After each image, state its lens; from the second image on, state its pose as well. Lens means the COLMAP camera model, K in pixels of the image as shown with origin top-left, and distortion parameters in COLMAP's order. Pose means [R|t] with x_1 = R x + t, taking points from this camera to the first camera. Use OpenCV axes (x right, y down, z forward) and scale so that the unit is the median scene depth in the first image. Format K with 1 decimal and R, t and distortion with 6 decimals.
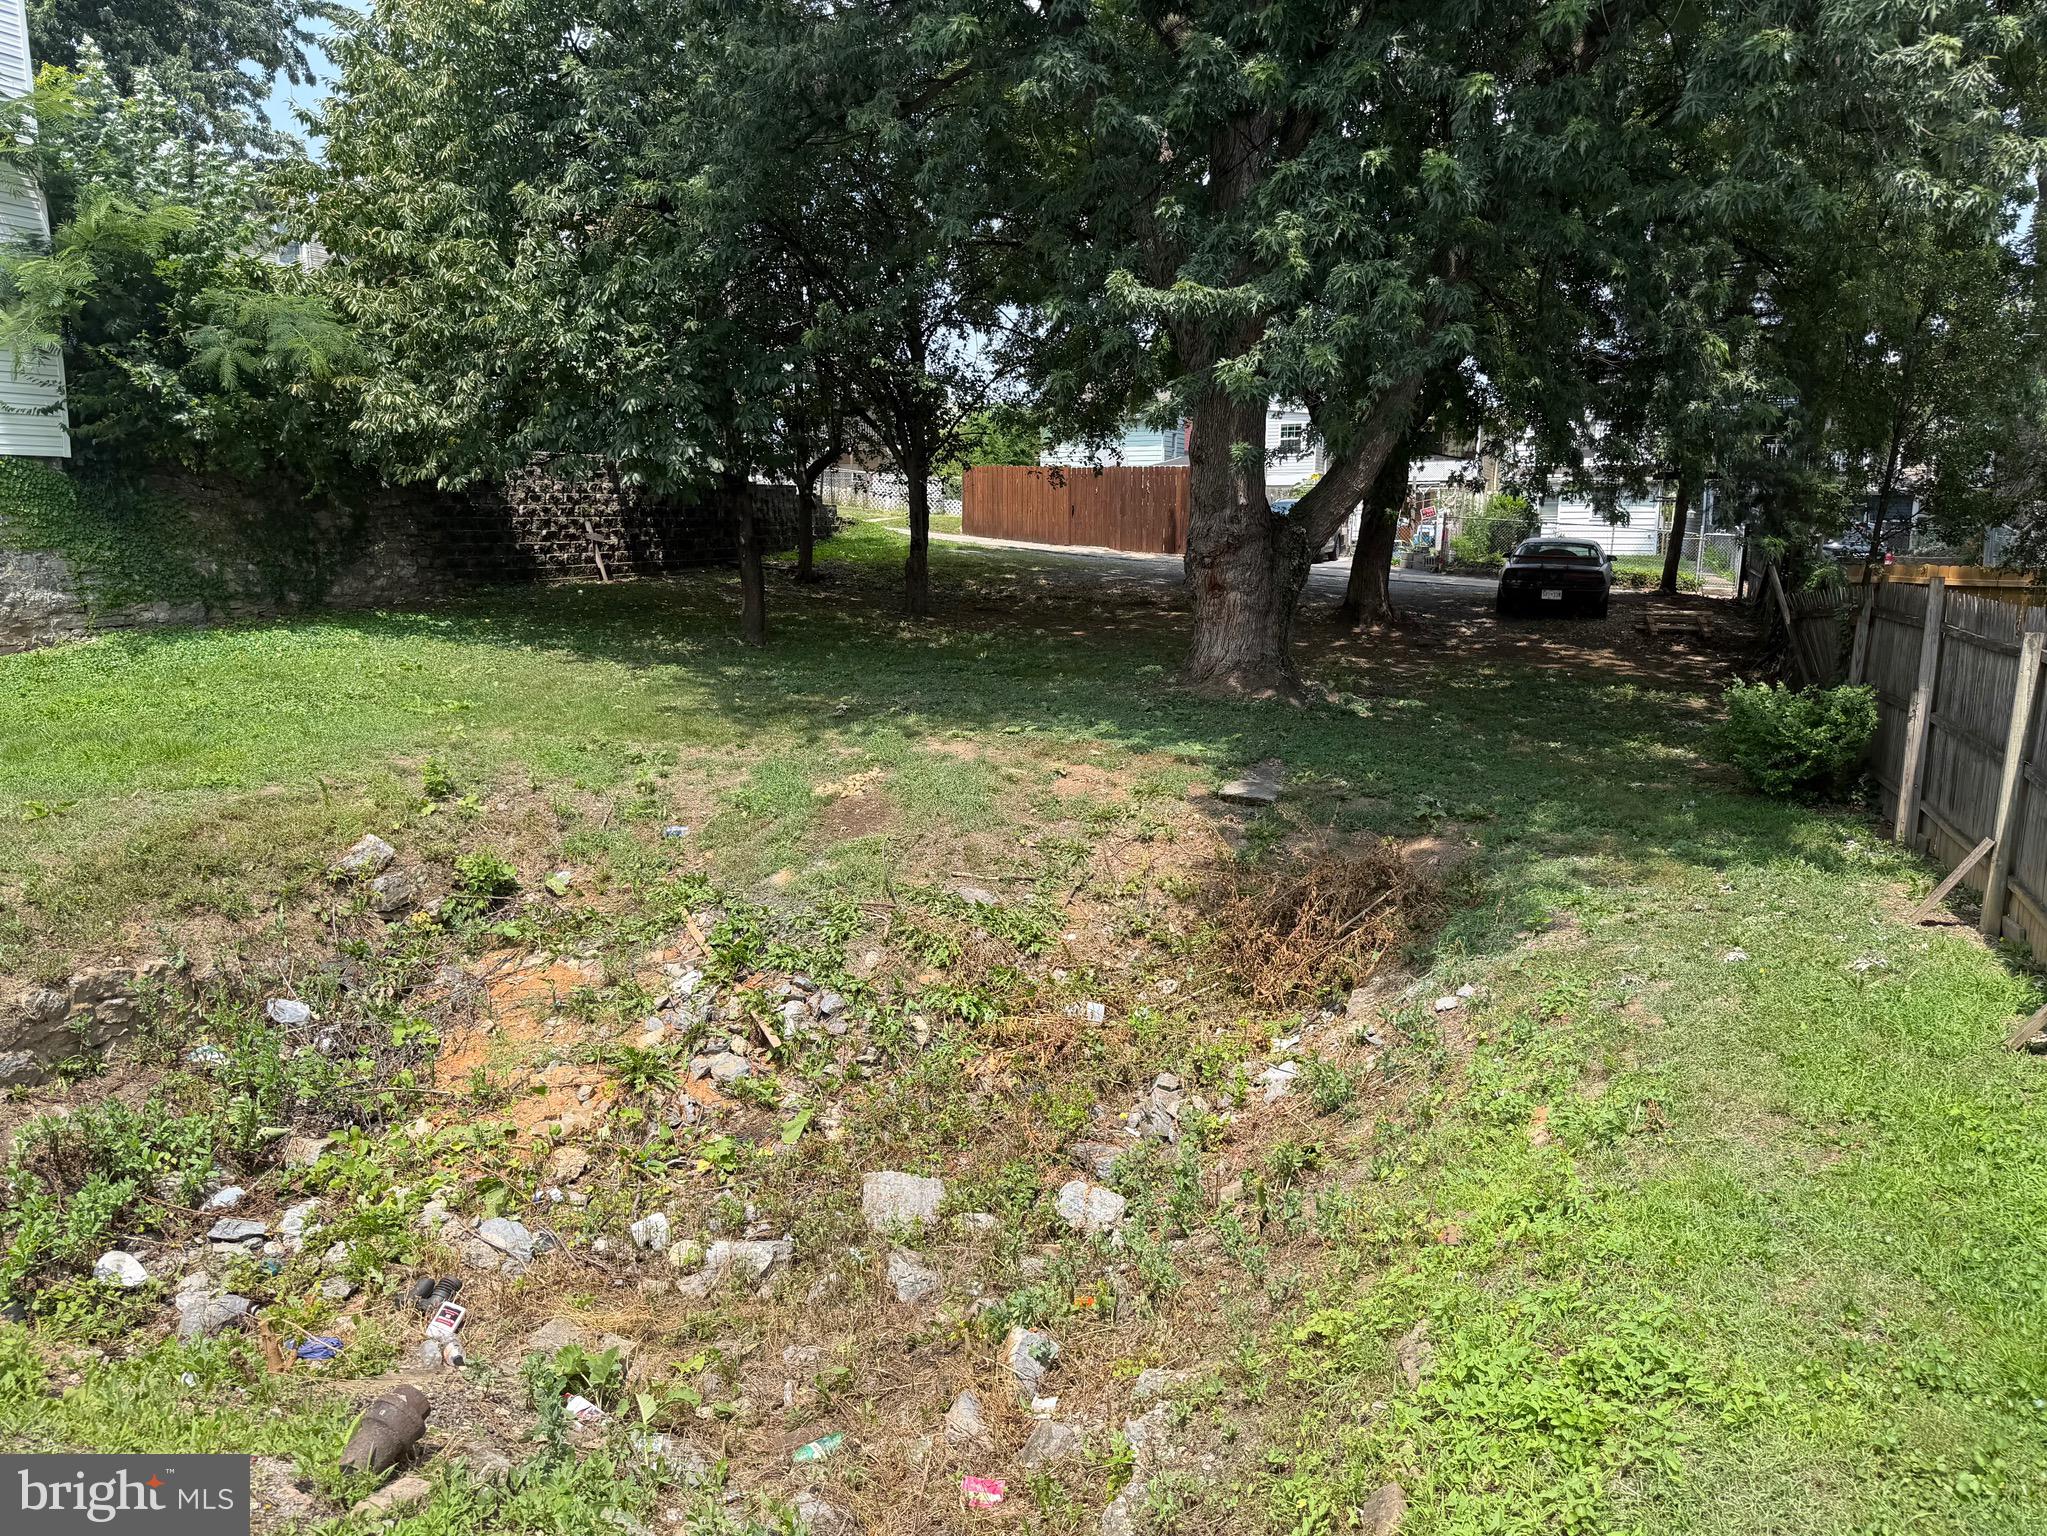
lens RADIAL K [[1425.3, 0, 1023.5], [0, 1425.3, 768.0], [0, 0, 1]] dist [0.084661, -0.114344]
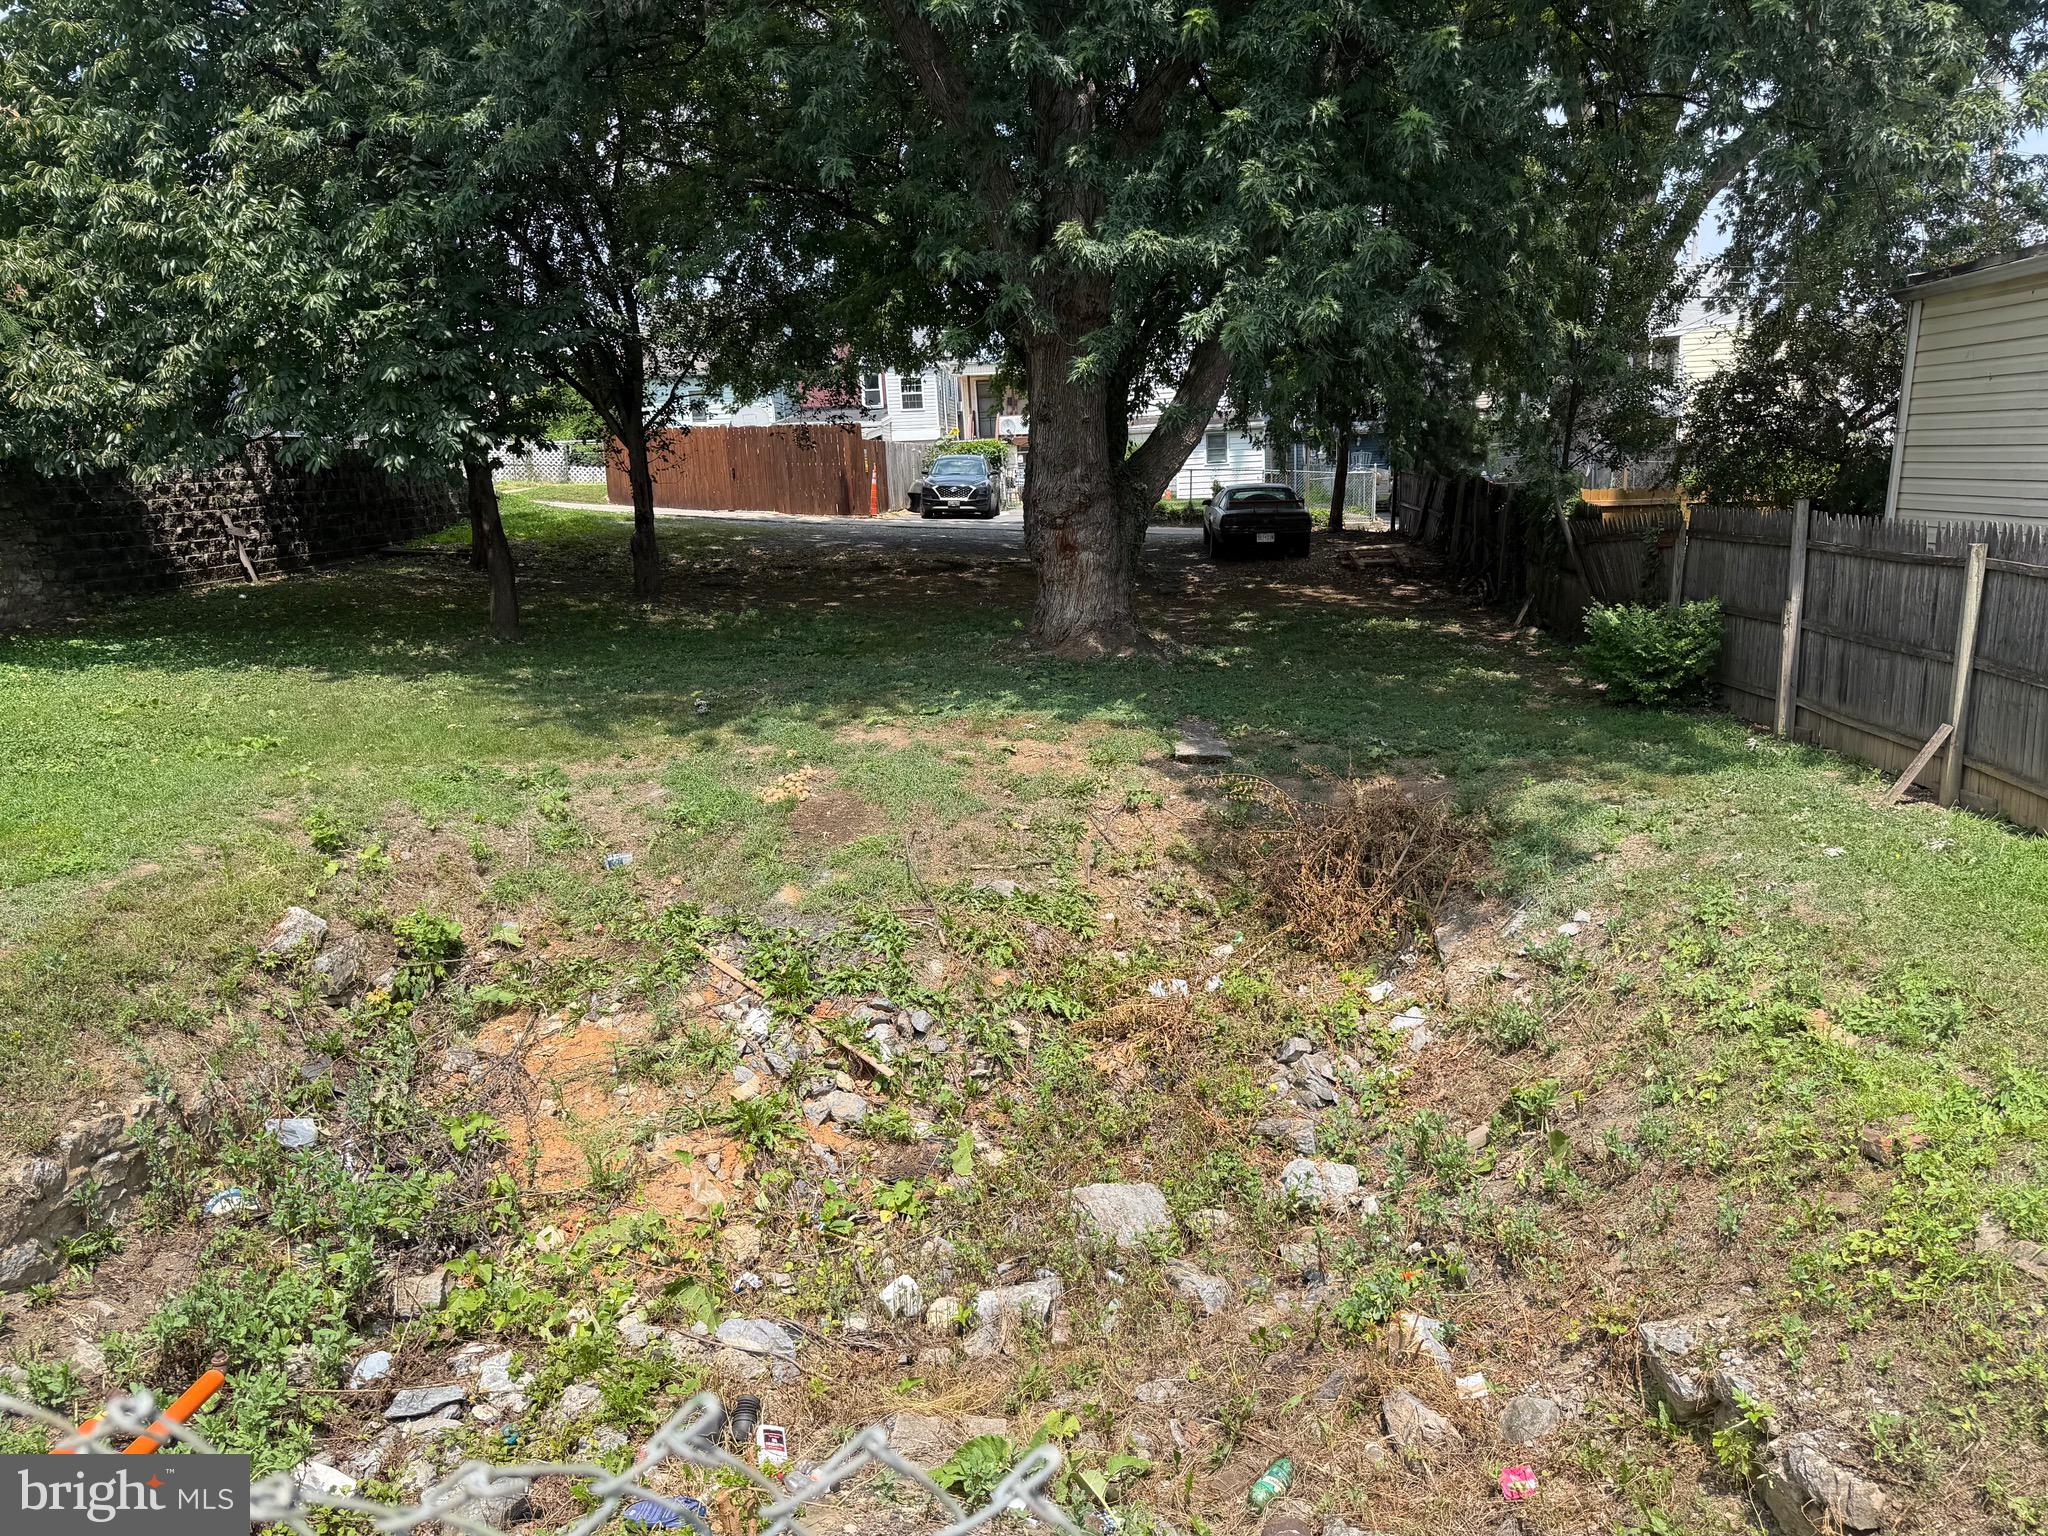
lens RADIAL K [[1416.8, 0, 1006.7], [0, 1416.8, 801.2], [0, 0, 1]] dist [0.079449, -0.114273]
pose [[0.951468, -0.111375, 0.286889, -0.300524], [0.096548, 0.993180, 0.065366, -0.029874], [-0.292212, -0.034495, 0.955731, 0.093703]]
